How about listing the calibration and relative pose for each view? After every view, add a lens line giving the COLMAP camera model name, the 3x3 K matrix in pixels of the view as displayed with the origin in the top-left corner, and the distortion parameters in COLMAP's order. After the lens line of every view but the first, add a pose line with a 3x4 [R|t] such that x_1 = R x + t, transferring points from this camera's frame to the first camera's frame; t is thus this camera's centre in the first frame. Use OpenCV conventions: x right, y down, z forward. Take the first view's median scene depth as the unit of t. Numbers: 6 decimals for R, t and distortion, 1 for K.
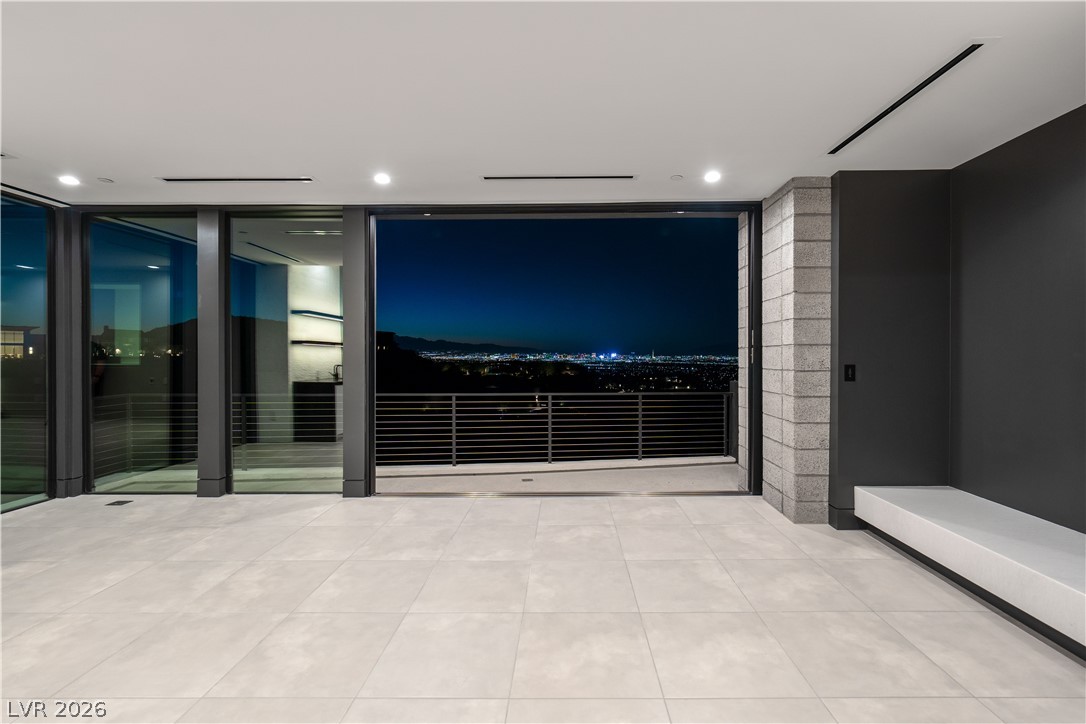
lens RADIAL K [[494.5, 0, 580.0], [0, 494.5, 353.6], [0, 0, 1]] dist [0.003151, -0.000922]
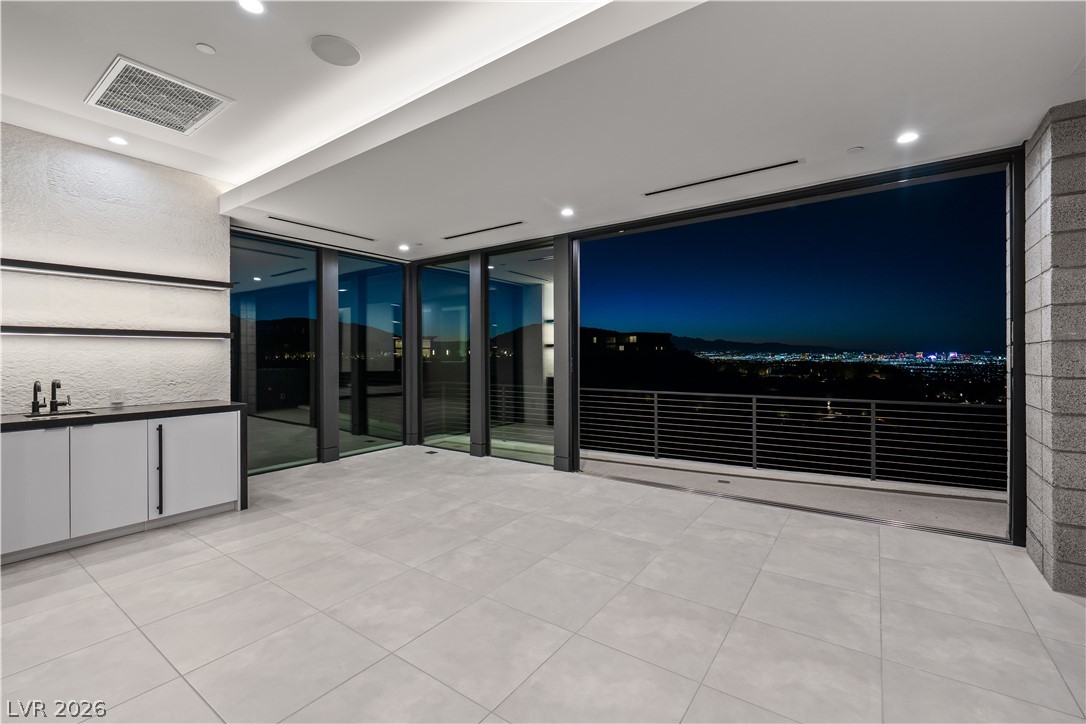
lens RADIAL K [[494.5, 0, 535.8], [0, 494.5, 354.8], [0, 0, 1]] dist [0.003151, -0.000922]
pose [[0.797436, -0.001699, -0.603401, 0.228034], [0.003235, 0.999994, 0.001460, -0.001412], [0.603395, -0.003116, 0.797436, -0.020406]]
